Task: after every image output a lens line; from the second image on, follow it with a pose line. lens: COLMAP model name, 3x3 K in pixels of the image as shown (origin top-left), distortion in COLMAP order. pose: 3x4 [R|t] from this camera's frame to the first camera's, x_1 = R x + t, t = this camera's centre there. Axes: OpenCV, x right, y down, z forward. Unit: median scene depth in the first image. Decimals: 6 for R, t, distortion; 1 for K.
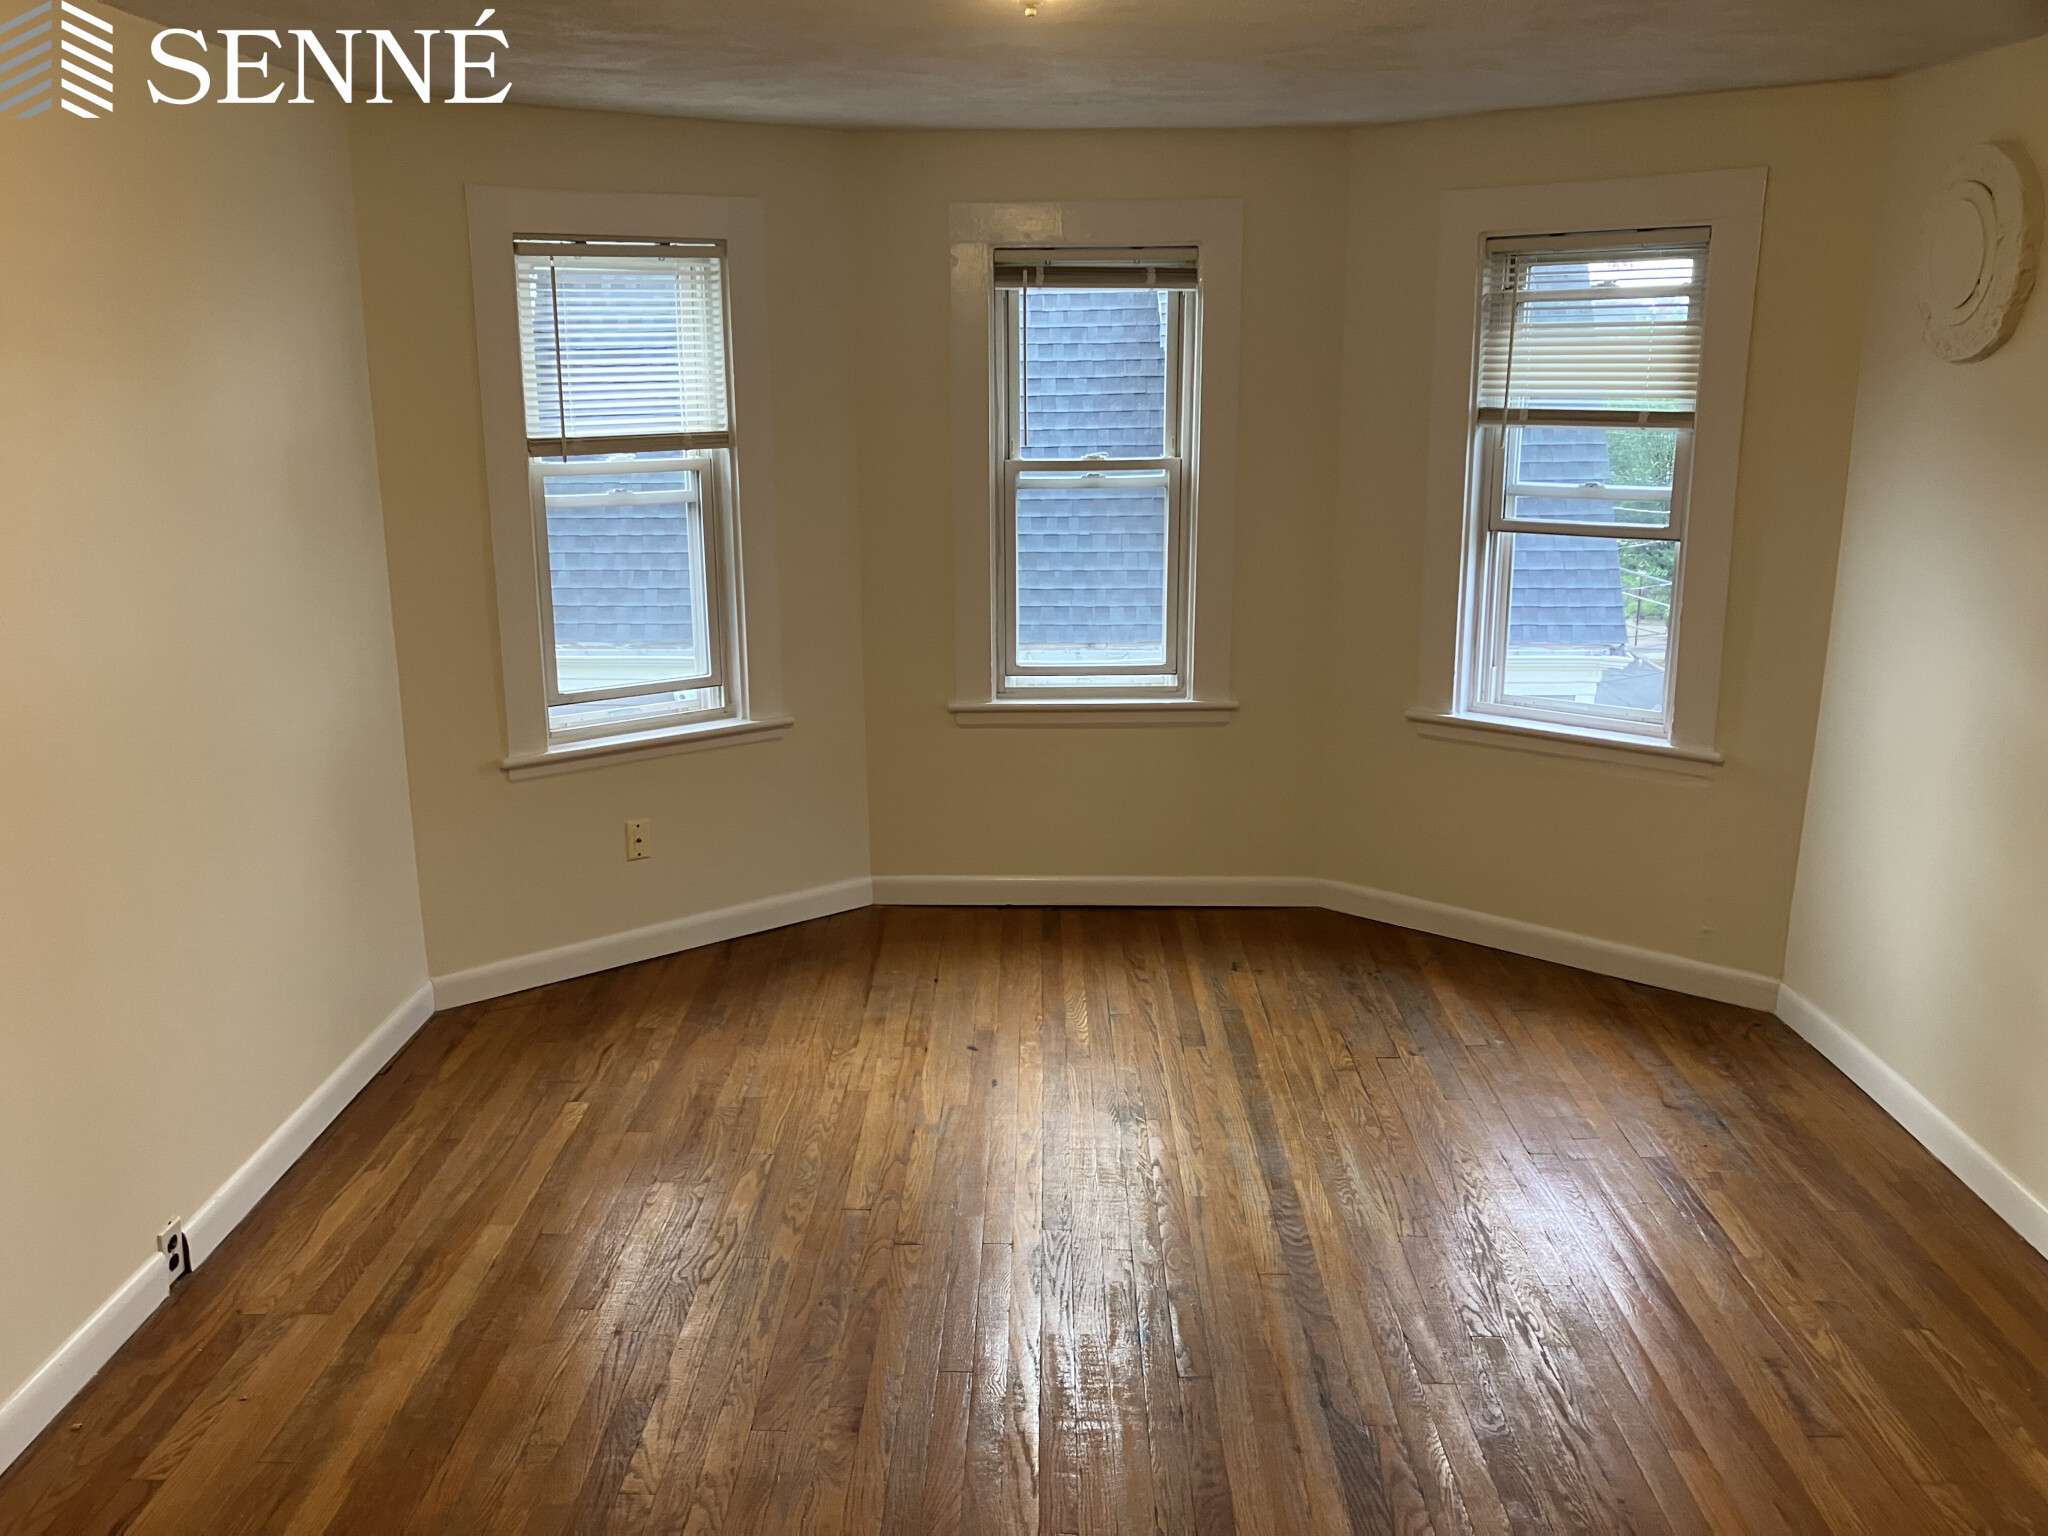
lens RADIAL K [[1651.3, 0, 1024.0], [0, 1651.3, 768.0], [0, 0, 1]] dist [0.110305, -0.268683]
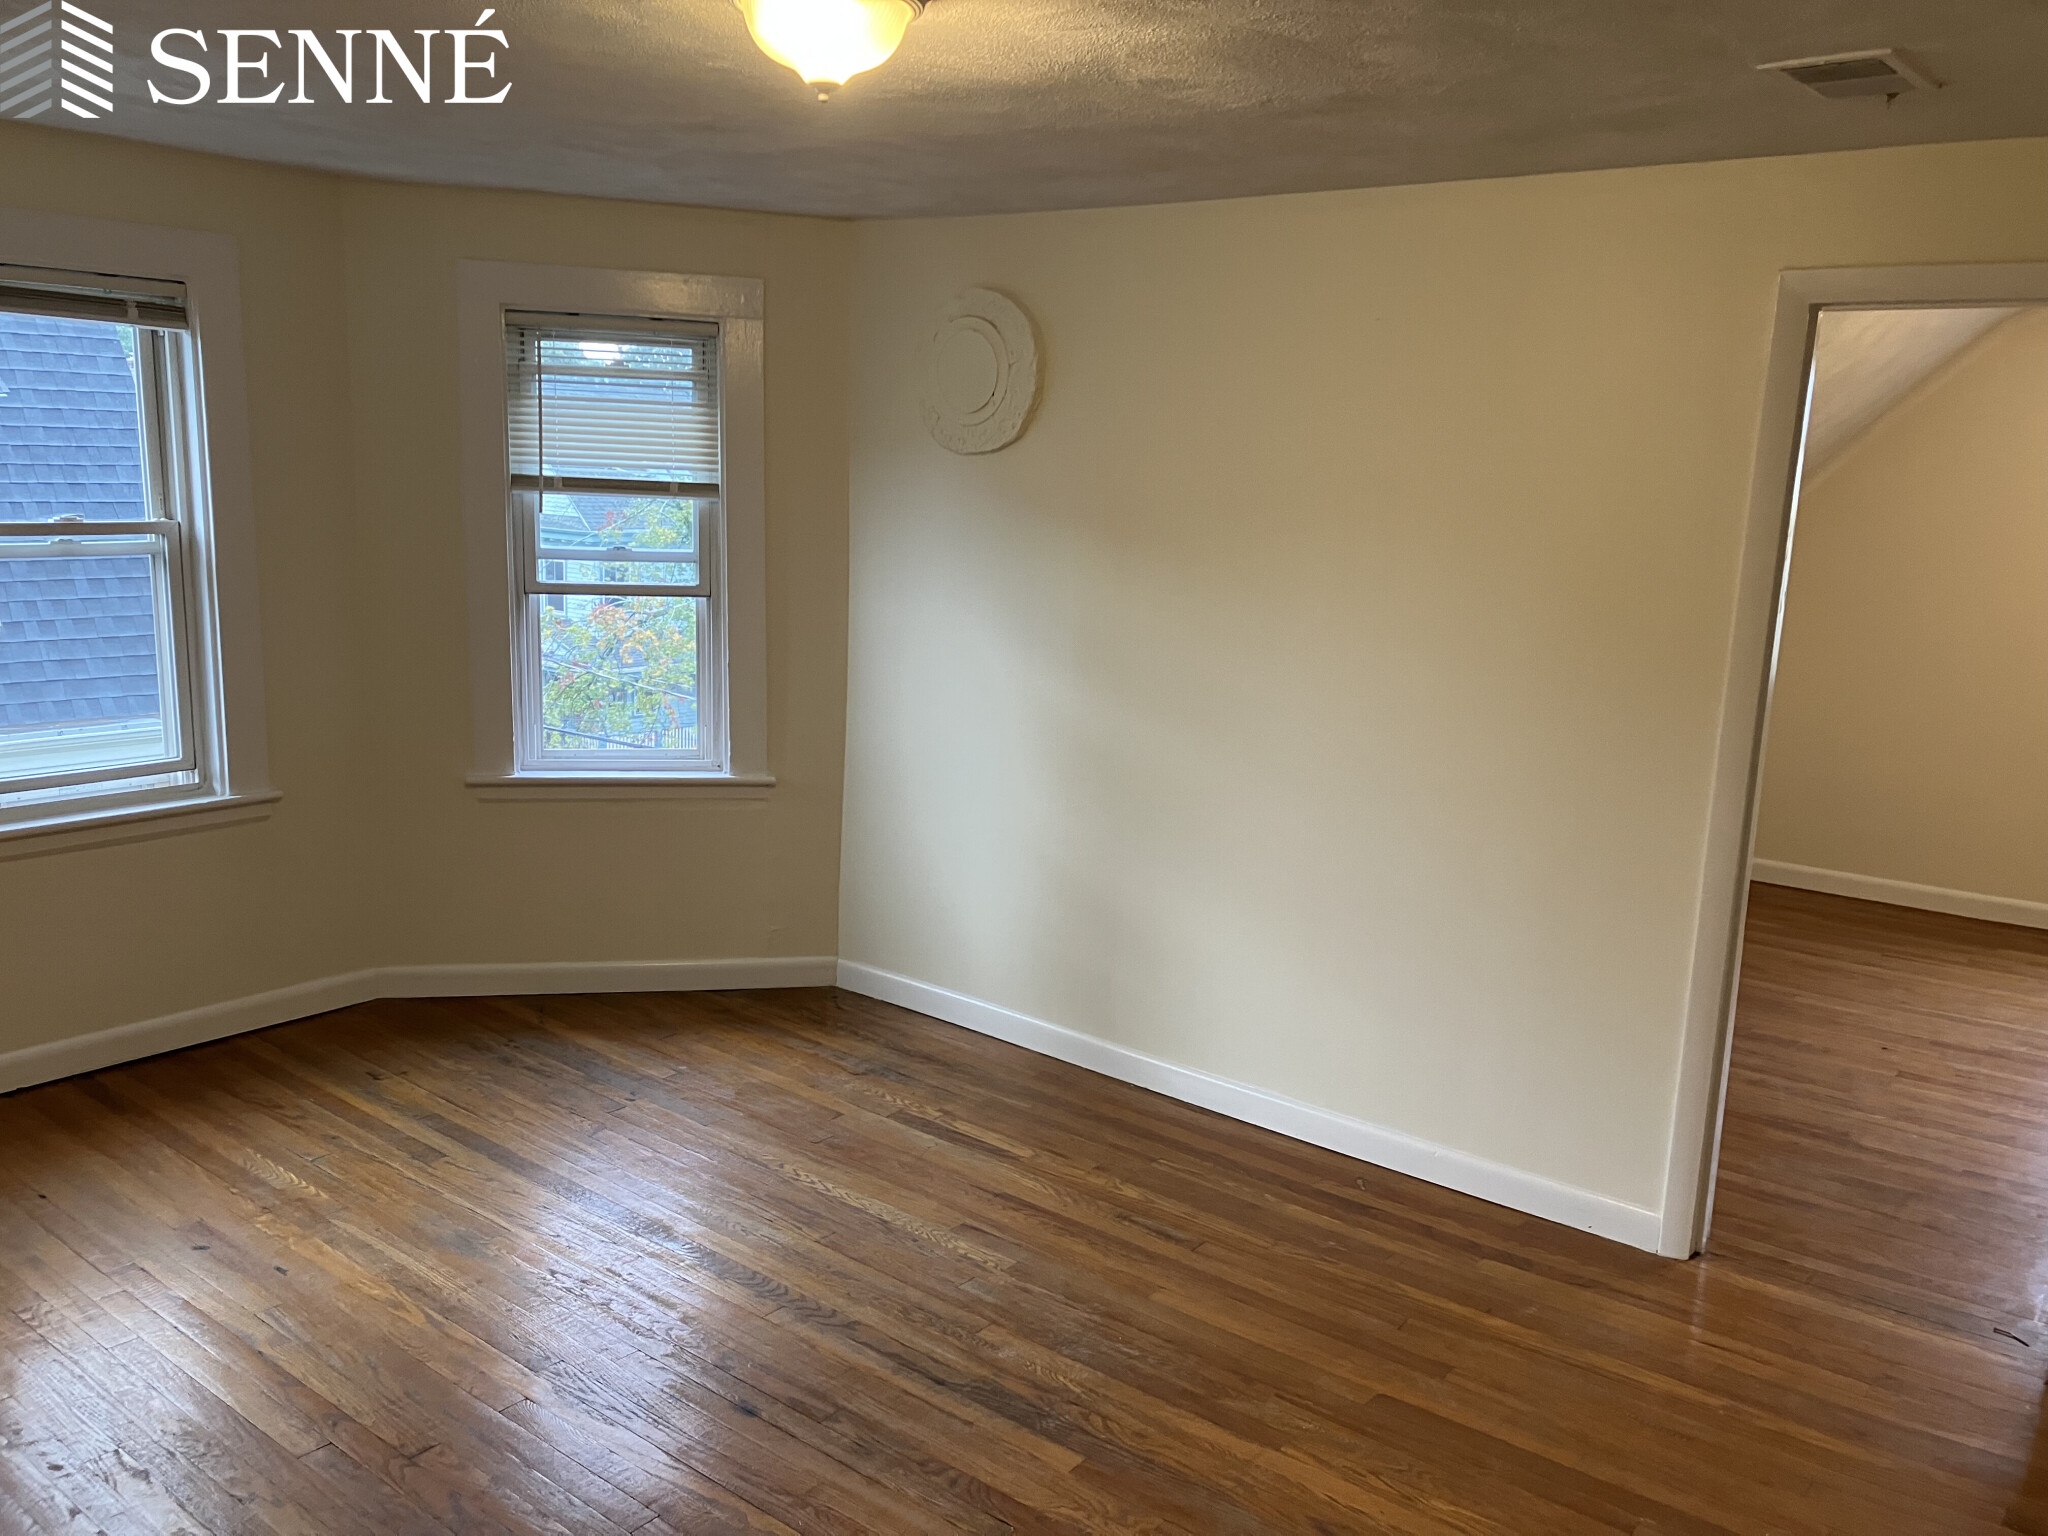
lens RADIAL K [[1682.8, 0, 1024.0], [0, 1682.8, 768.0], [0, 0, 1]] dist [0.001221, 0.004470]
pose [[0.589608, -0.122072, 0.798411, -0.392139], [0.141444, 0.988842, 0.046735, -0.041898], [-0.795208, 0.085375, 0.600296, 0.147424]]
